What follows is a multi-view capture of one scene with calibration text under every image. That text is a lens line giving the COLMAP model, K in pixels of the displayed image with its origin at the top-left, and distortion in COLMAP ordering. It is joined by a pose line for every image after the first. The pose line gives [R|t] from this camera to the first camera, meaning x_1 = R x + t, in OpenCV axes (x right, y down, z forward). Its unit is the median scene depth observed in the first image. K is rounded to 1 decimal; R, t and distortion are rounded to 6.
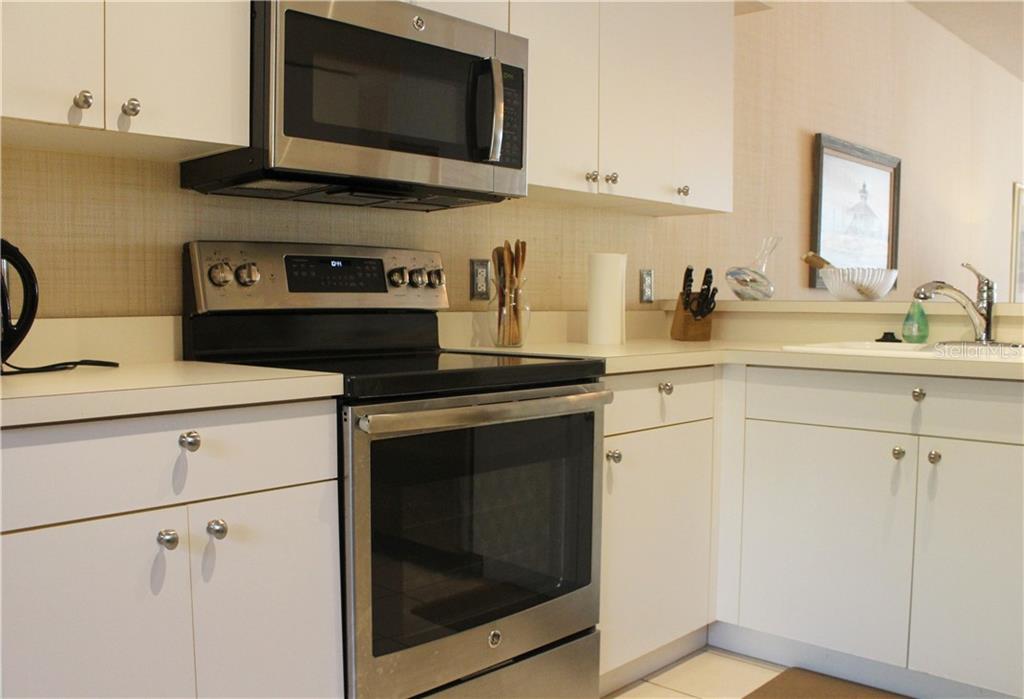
lens RADIAL K [[951.8, 0, 510.7], [0, 951.8, 353.7], [0, 0, 1]] dist [-0.119153, 0.000000]
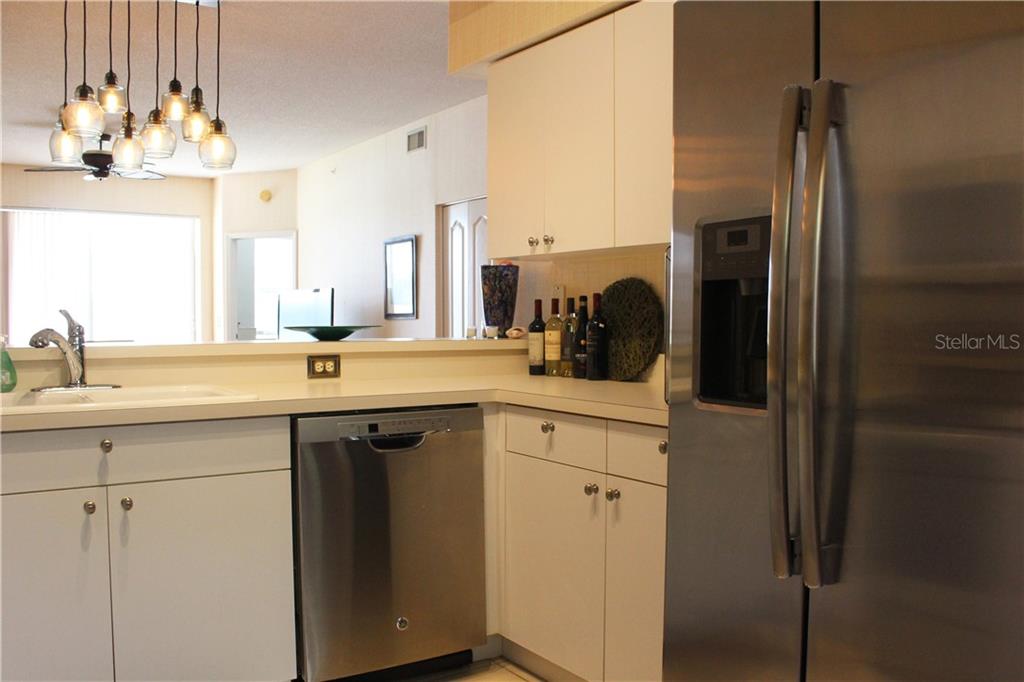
lens RADIAL K [[893.8, 0, 509.6], [0, 893.8, 353.8], [0, 0, 1]] dist [-0.156407, 0.122494]
pose [[0.199962, -0.047400, 0.978657, -0.382428], [0.056291, 0.997735, 0.036823, -0.064156], [-0.978185, 0.047726, 0.202177, 0.374656]]
